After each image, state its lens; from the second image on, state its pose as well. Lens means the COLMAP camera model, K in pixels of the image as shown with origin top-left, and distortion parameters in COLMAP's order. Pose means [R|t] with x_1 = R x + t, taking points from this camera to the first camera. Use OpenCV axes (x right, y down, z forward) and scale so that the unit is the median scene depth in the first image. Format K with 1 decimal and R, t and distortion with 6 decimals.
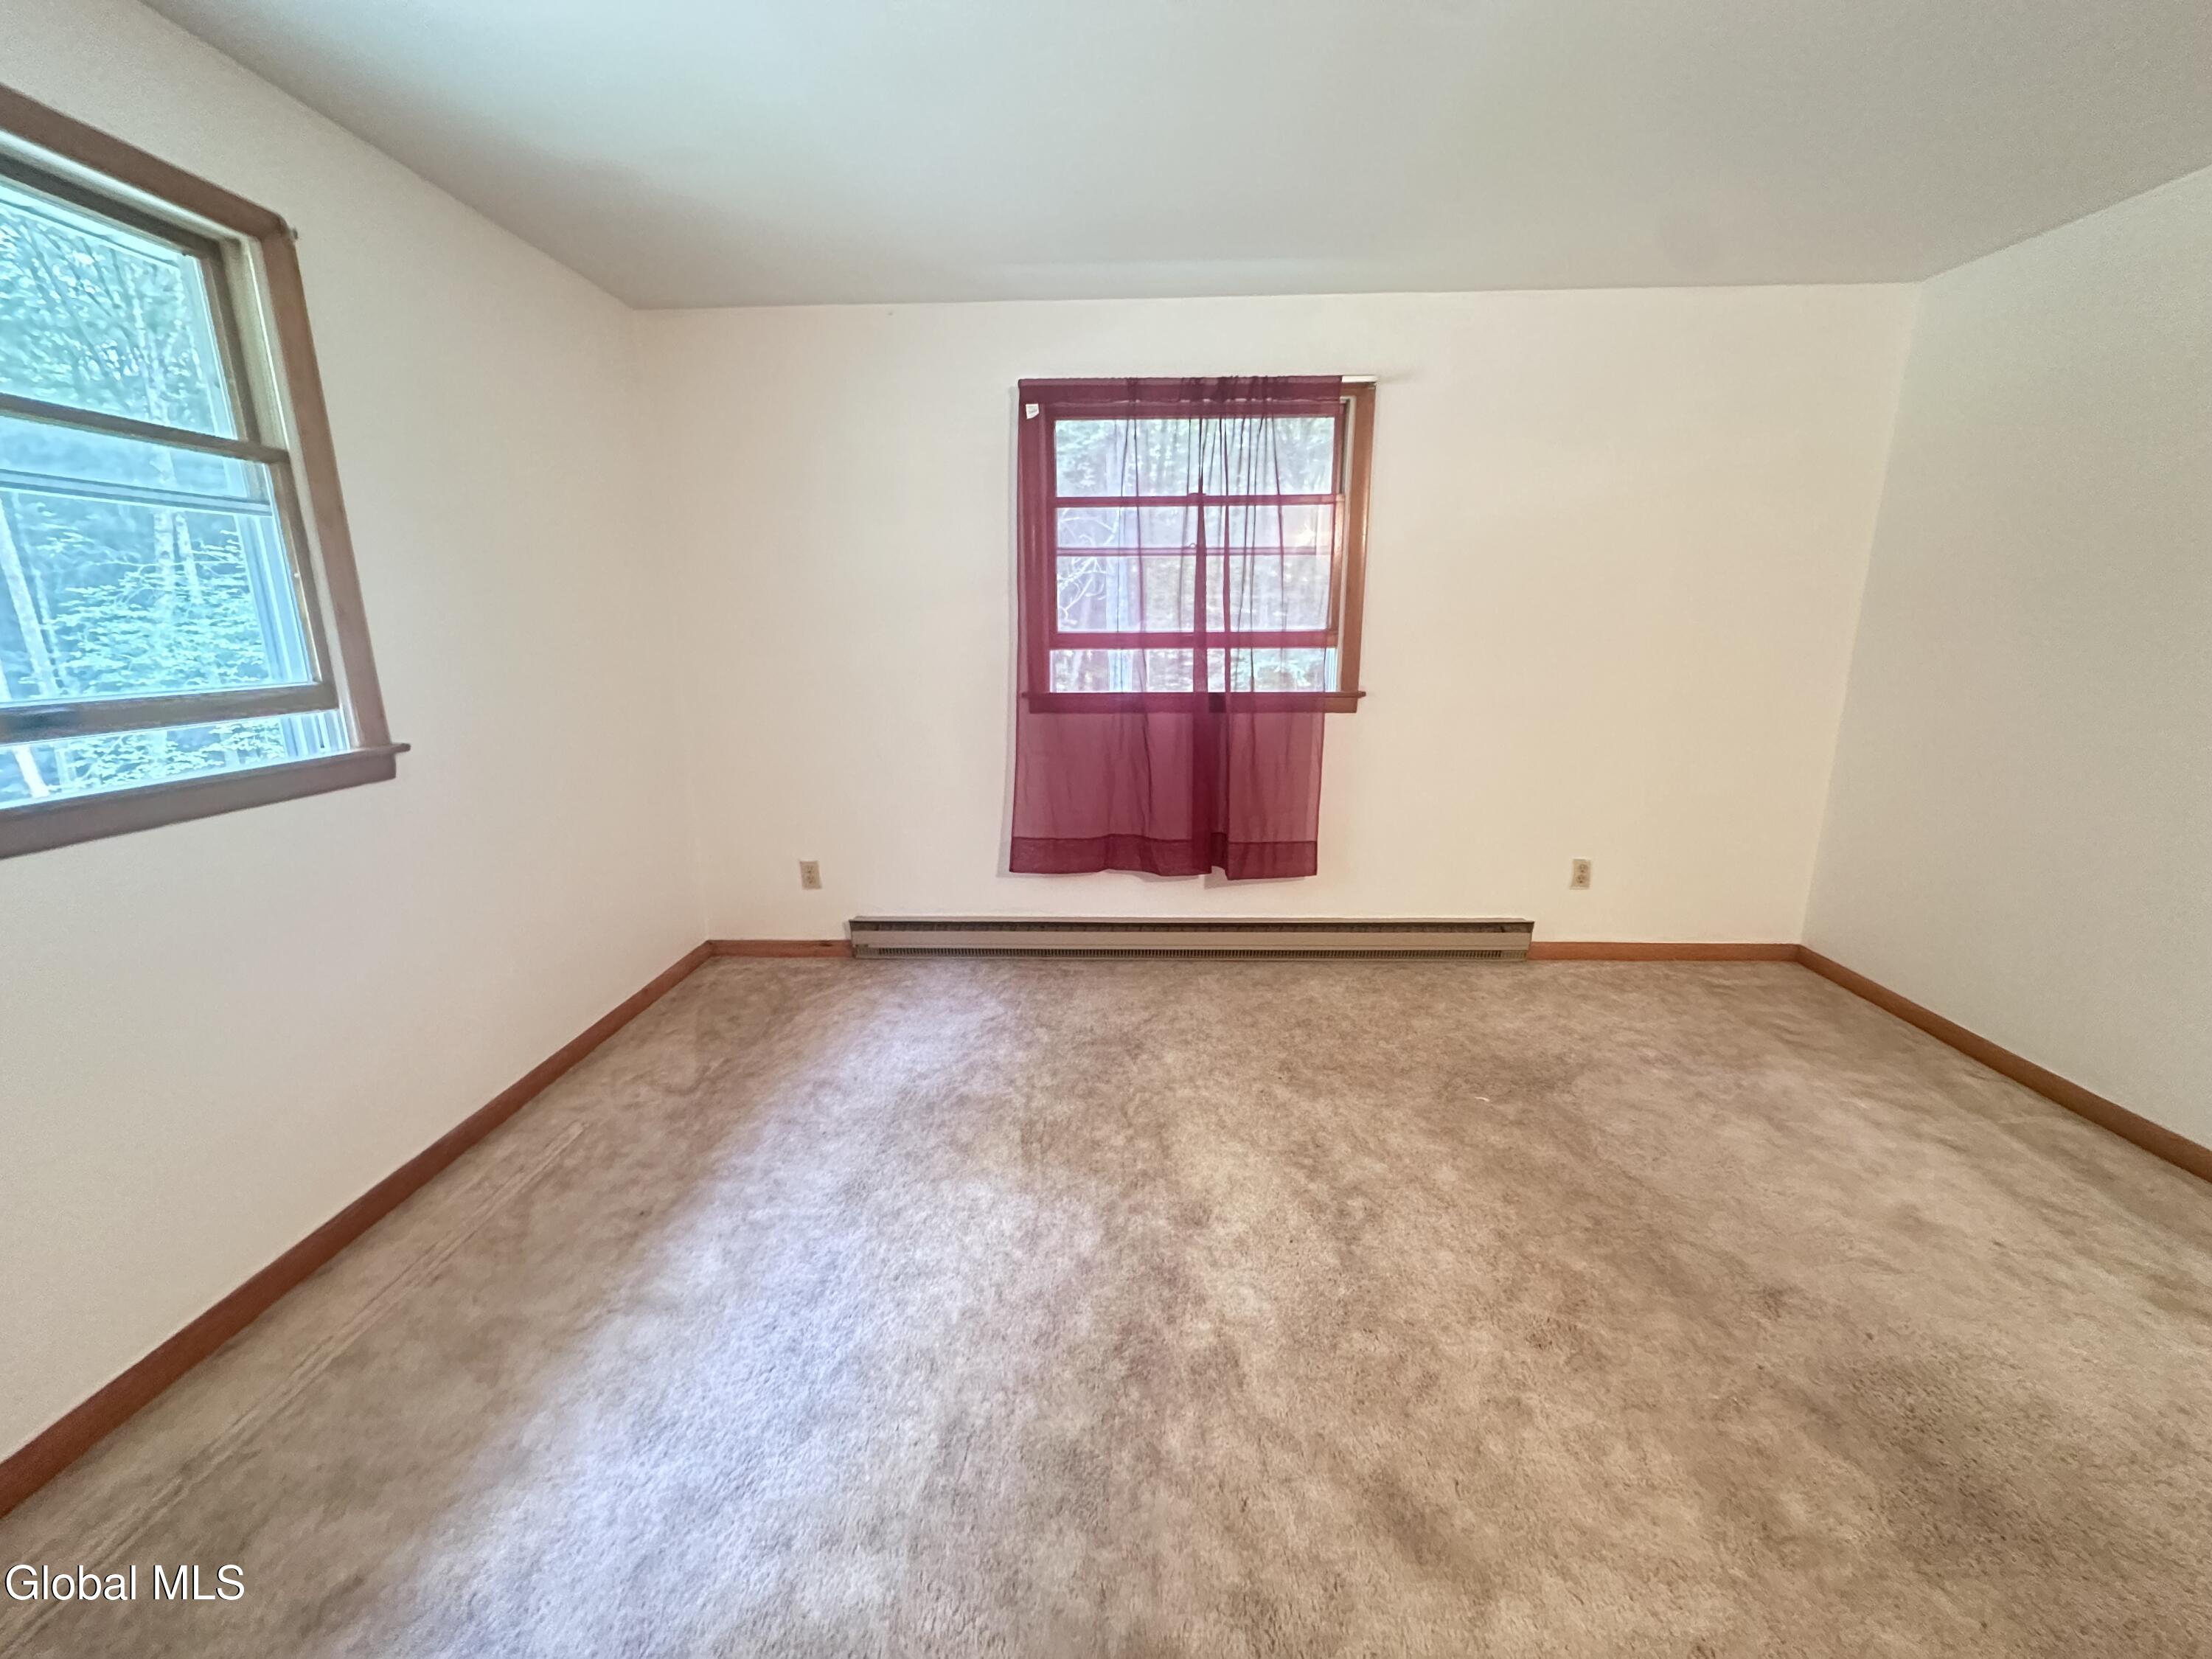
lens RADIAL K [[883.5, 0, 1104.0], [0, 883.5, 831.6], [0, 0, 1]] dist [-0.002429, 0.000232]
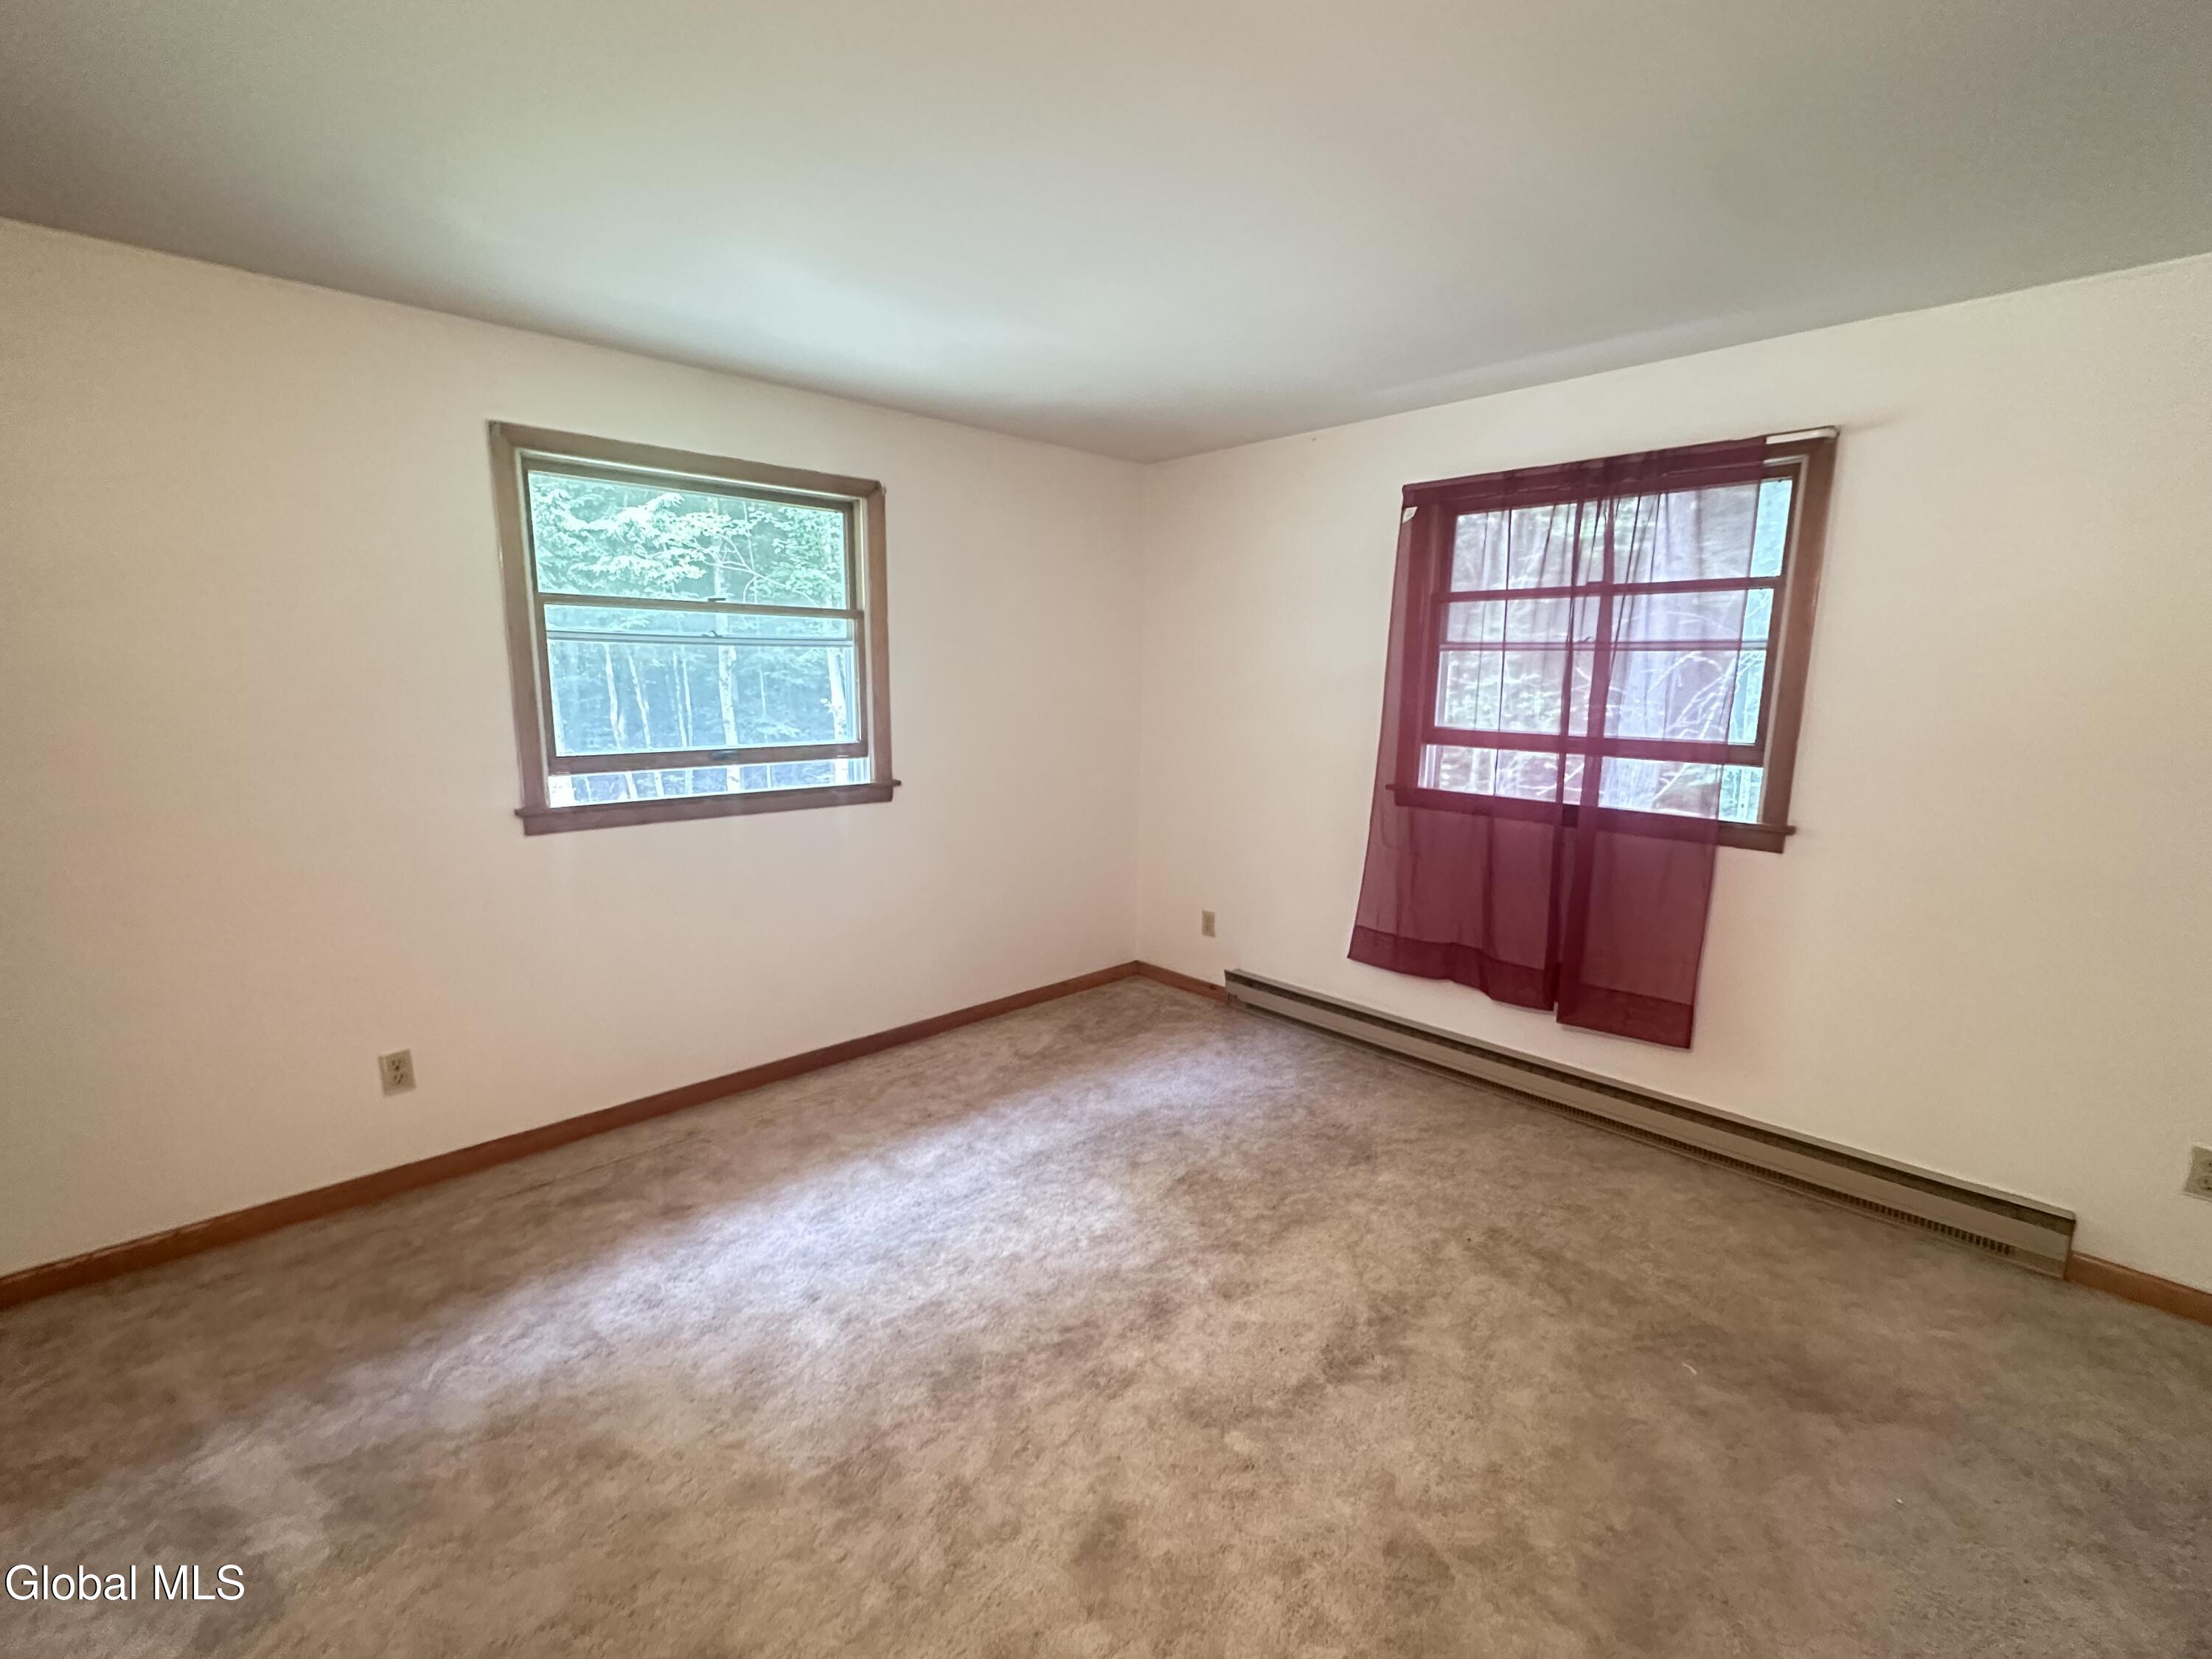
lens RADIAL K [[965.5, 0, 1102.6], [0, 965.5, 835.5], [0, 0, 1]] dist [-0.001351, -0.000496]
pose [[0.709286, 0.134544, -0.691962, 0.581948], [-0.177571, 0.984064, 0.009324, -0.069738], [0.682189, 0.116259, 0.721874, -0.005723]]
